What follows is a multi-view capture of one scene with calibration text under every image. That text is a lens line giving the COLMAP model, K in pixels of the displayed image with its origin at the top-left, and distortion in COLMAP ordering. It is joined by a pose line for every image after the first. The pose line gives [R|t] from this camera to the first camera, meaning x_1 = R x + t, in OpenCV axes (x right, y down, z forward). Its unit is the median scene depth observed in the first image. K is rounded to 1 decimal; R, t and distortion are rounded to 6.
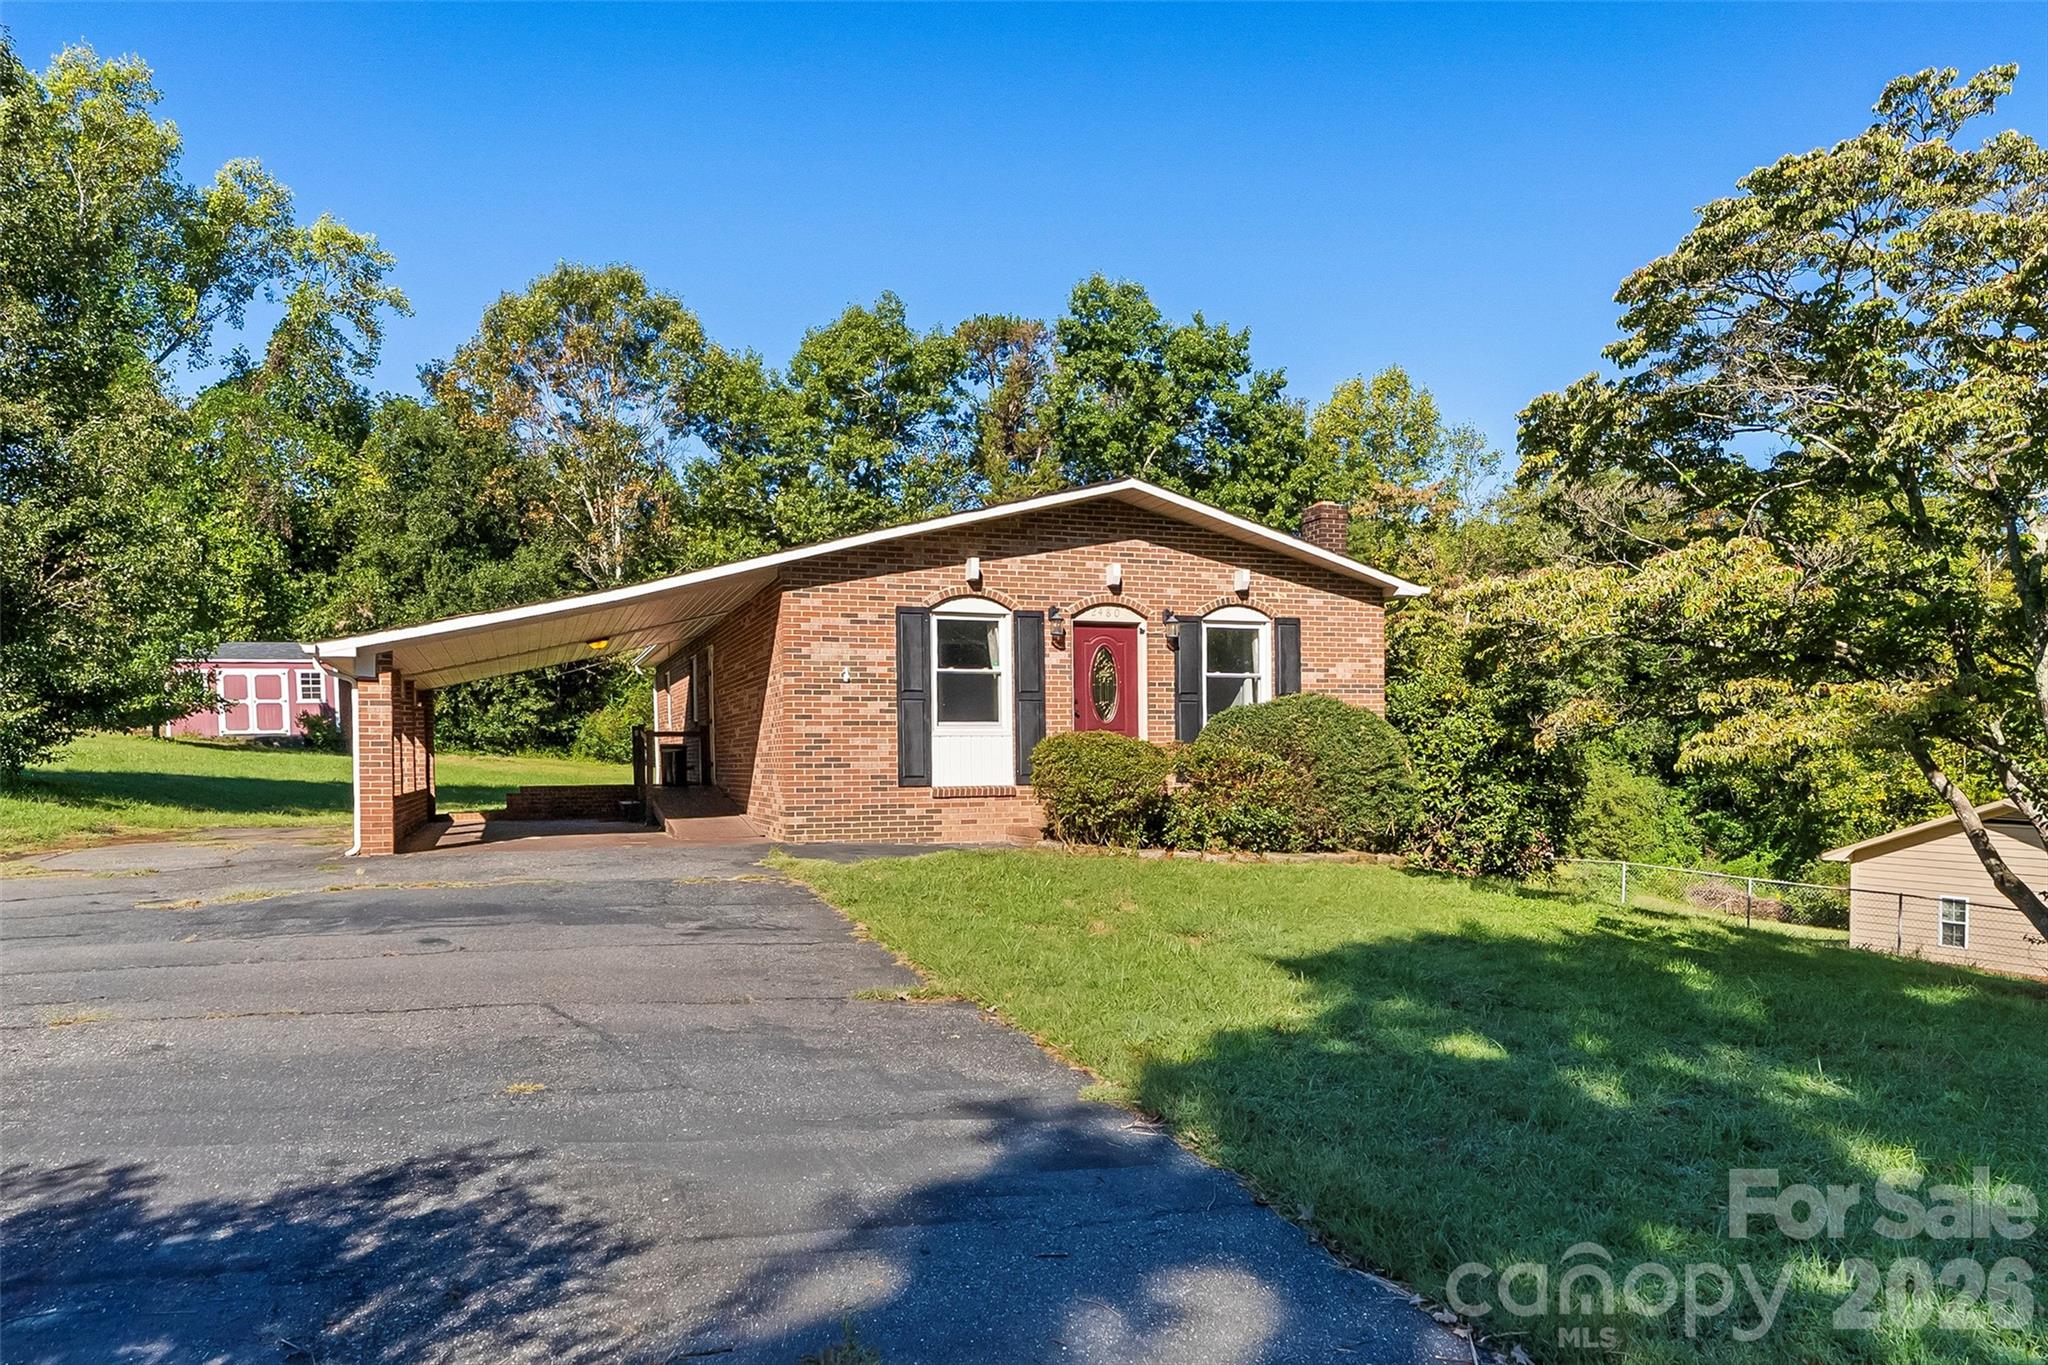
lens RADIAL K [[1262.6, 0, 1014.4], [0, 1262.6, 804.8], [0, 0, 1]] dist [-0.003989, -0.000277]
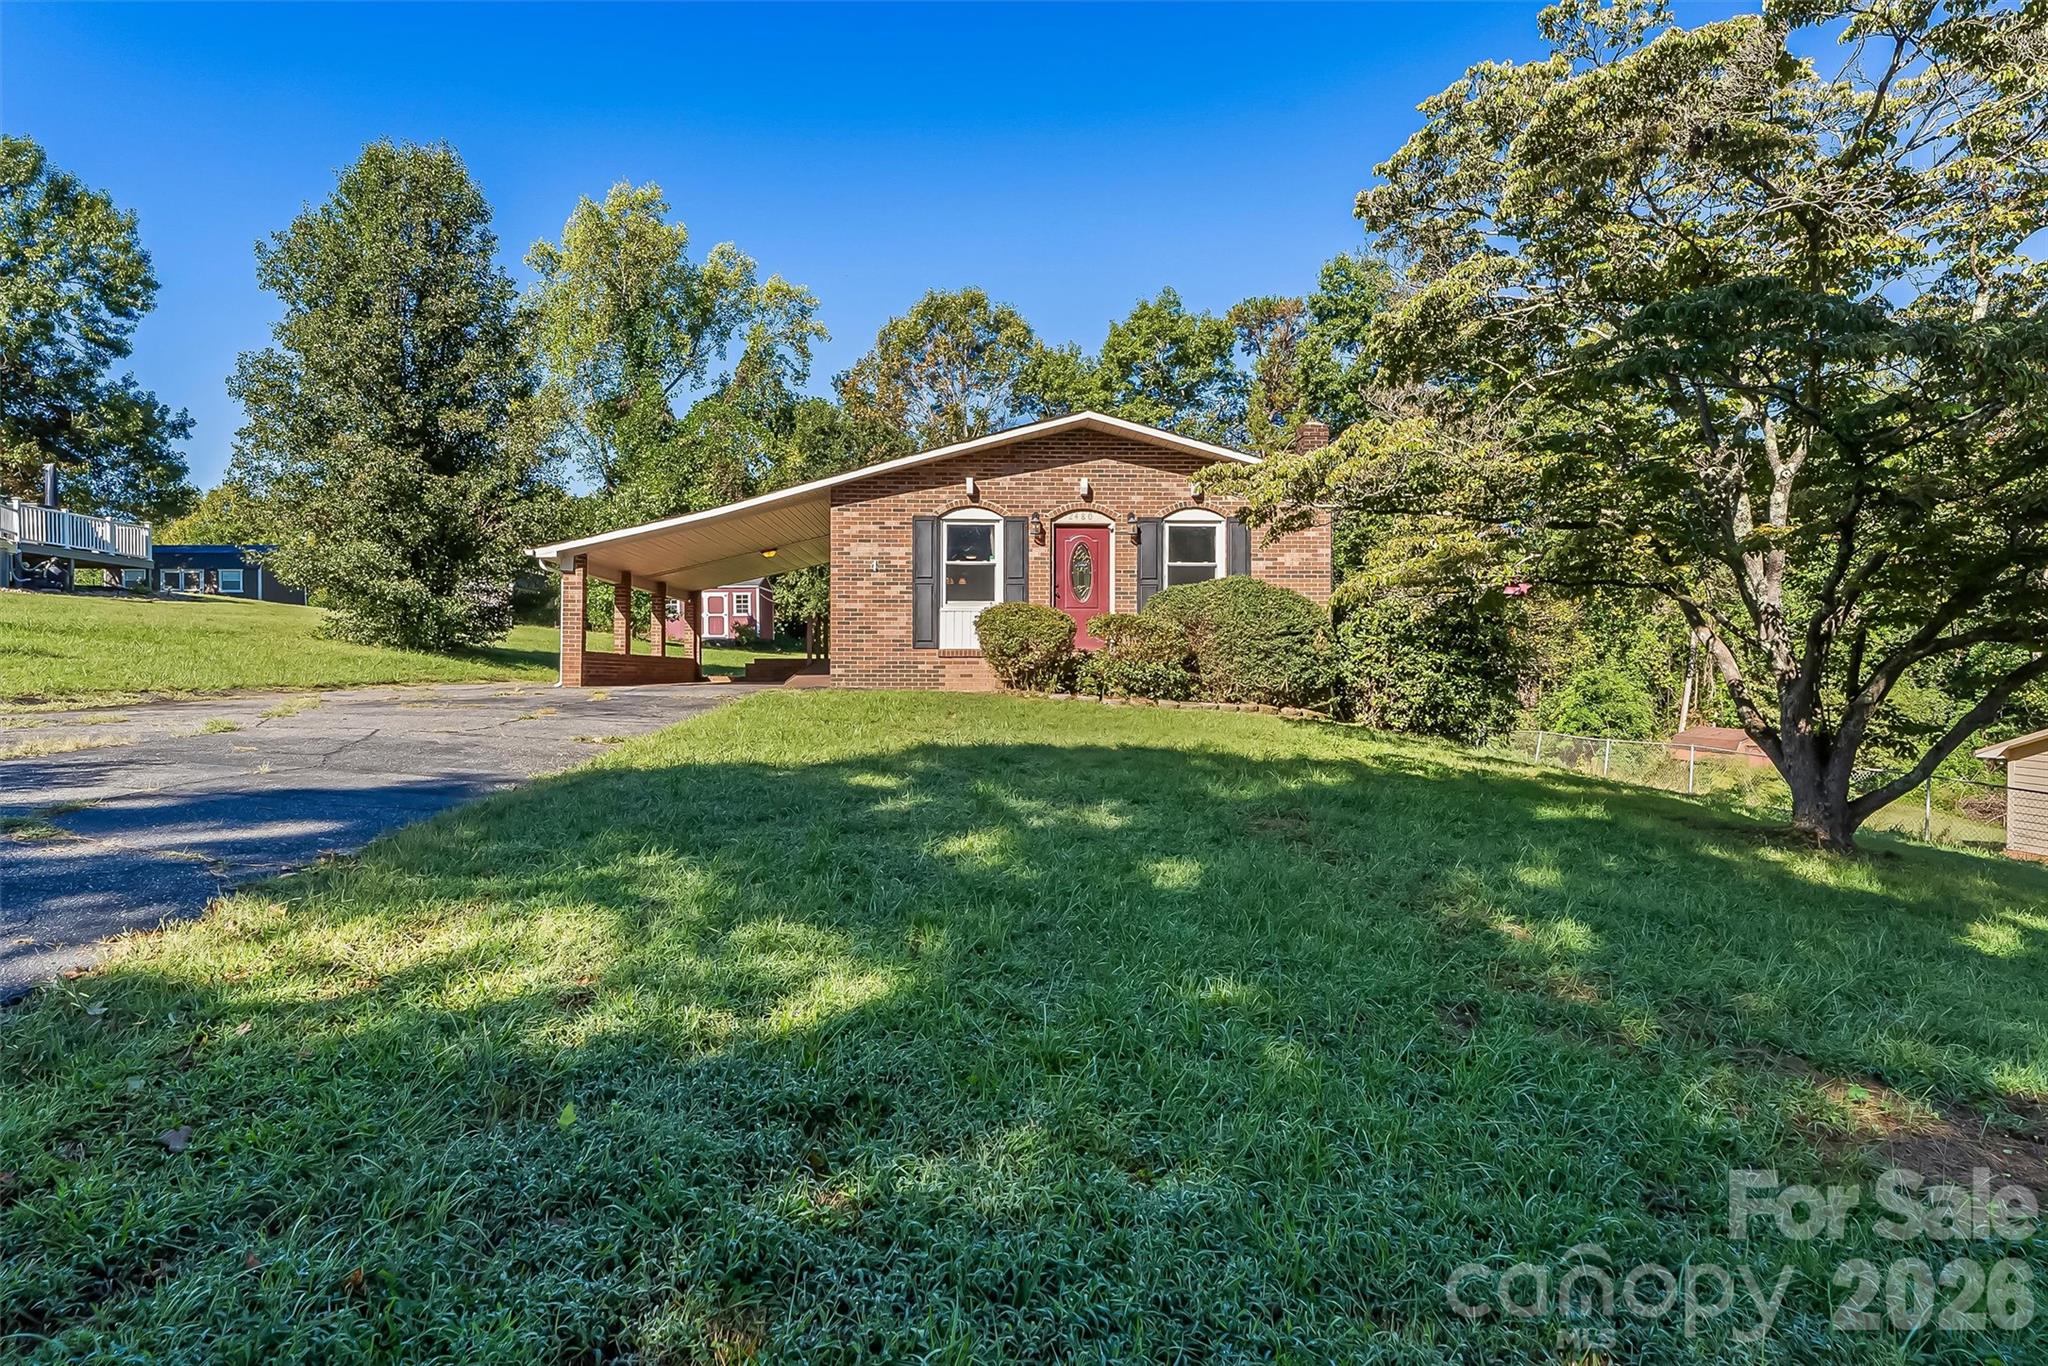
lens RADIAL K [[1034.1, 0, 1024.0], [0, 1034.1, 683.0], [0, 0, 1]] dist [0.004743, -0.013519]
pose [[0.947851, 0.016086, -0.318308, 0.339594], [-0.024795, 0.999420, -0.023326, 0.041502], [0.317748, 0.030002, 0.947700, -0.012773]]
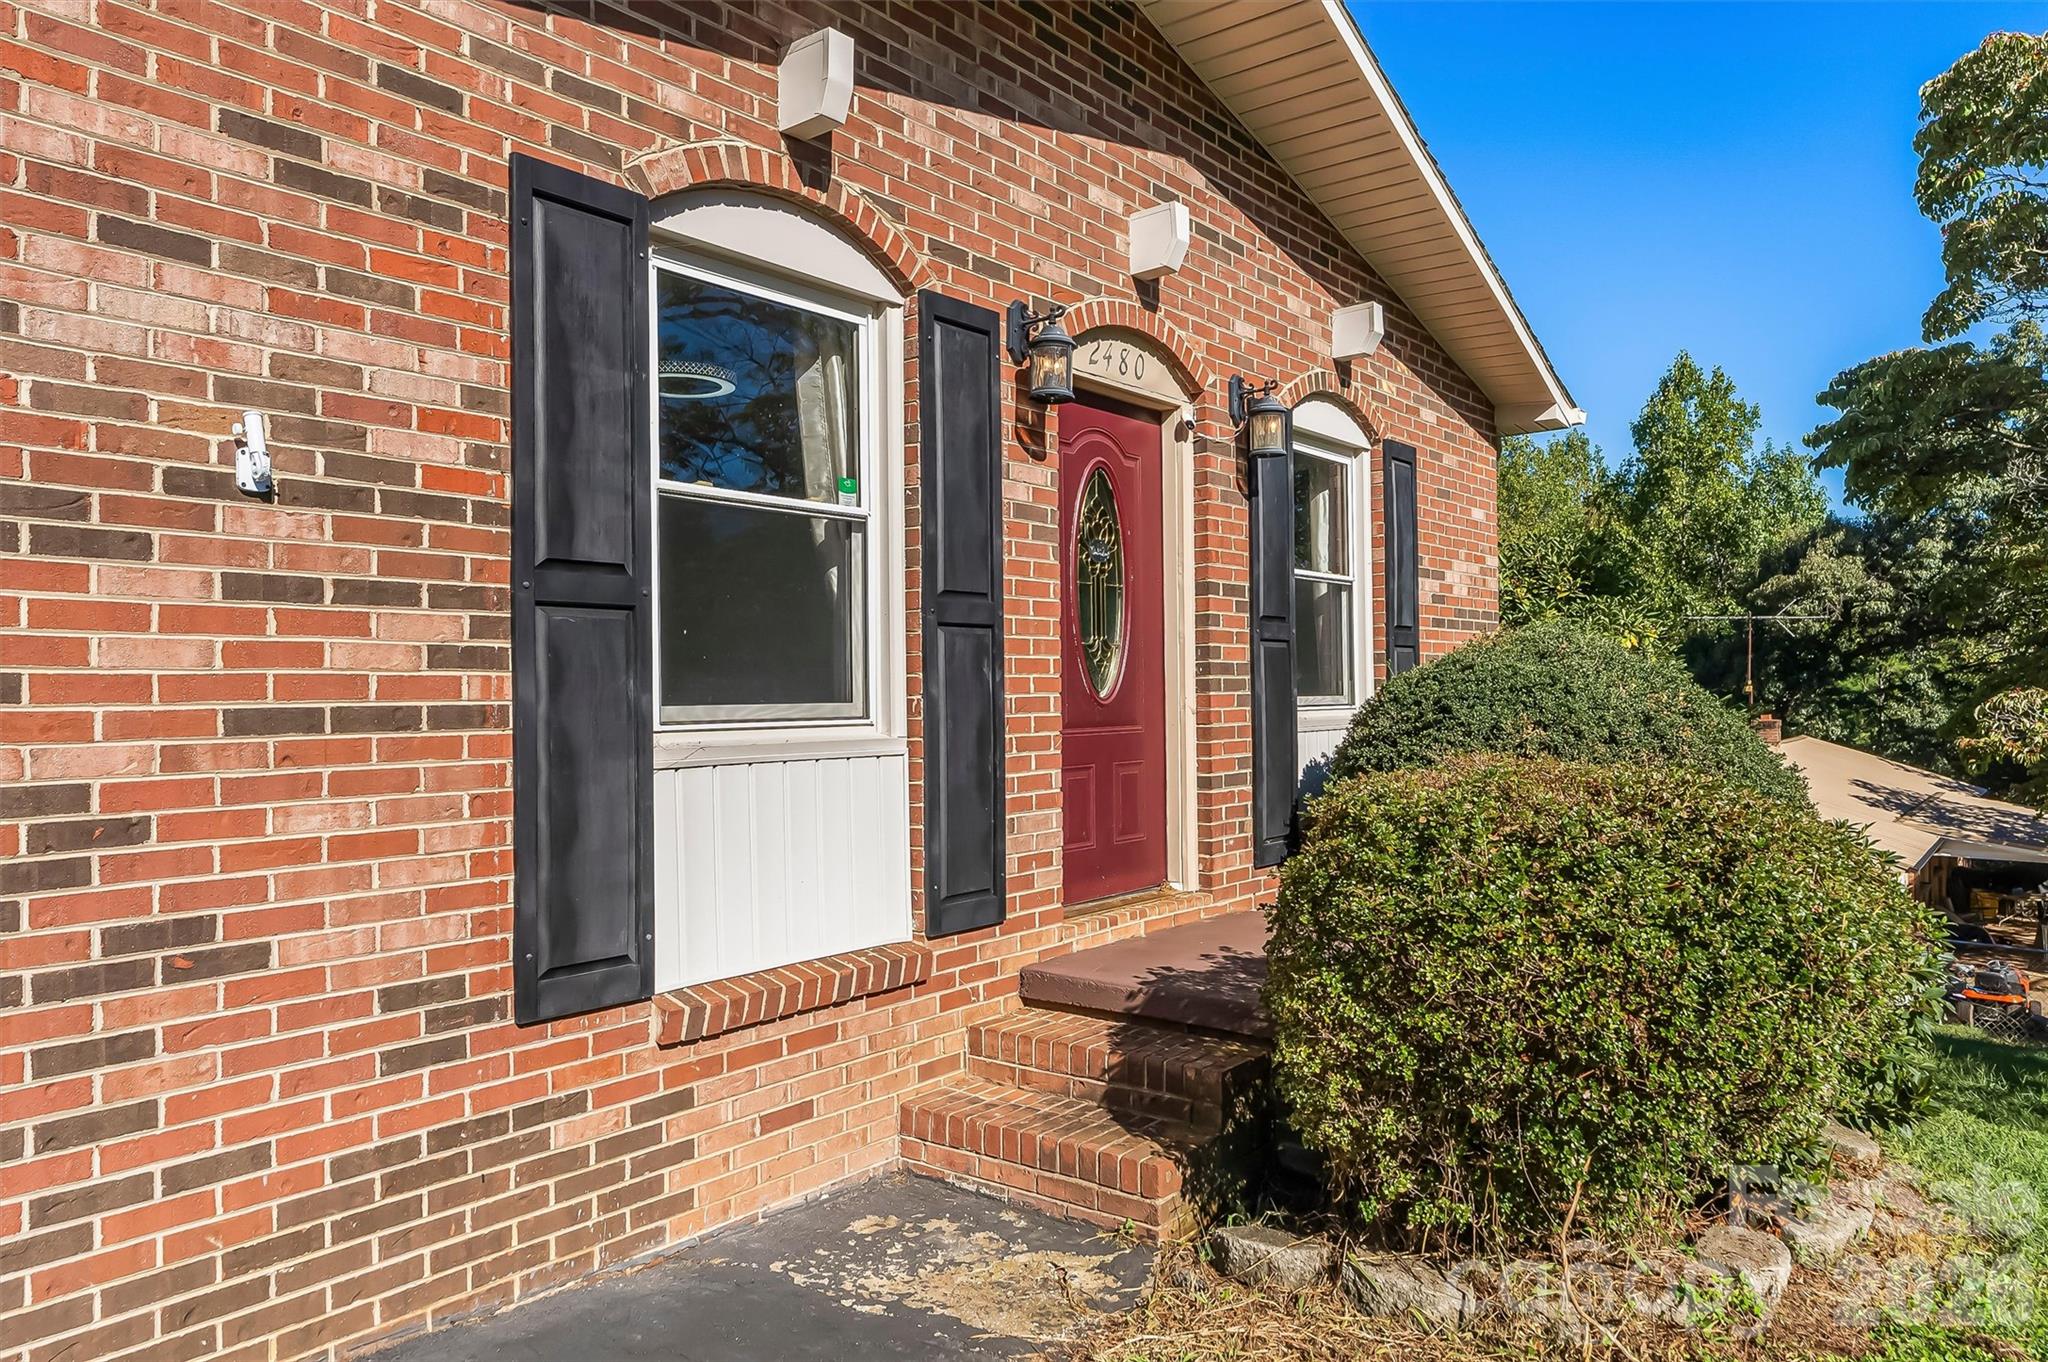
lens RADIAL K [[1369.1, 0, 1024.0], [0, 1369.1, 681.0], [0, 0, 1]] dist [-0.002713, -0.000785]
pose [[0.840334, 0.007500, 0.542017, -0.129714], [0.018721, 0.998906, -0.042846, -0.053507], [-0.541746, 0.046152, 0.839274, 0.691176]]
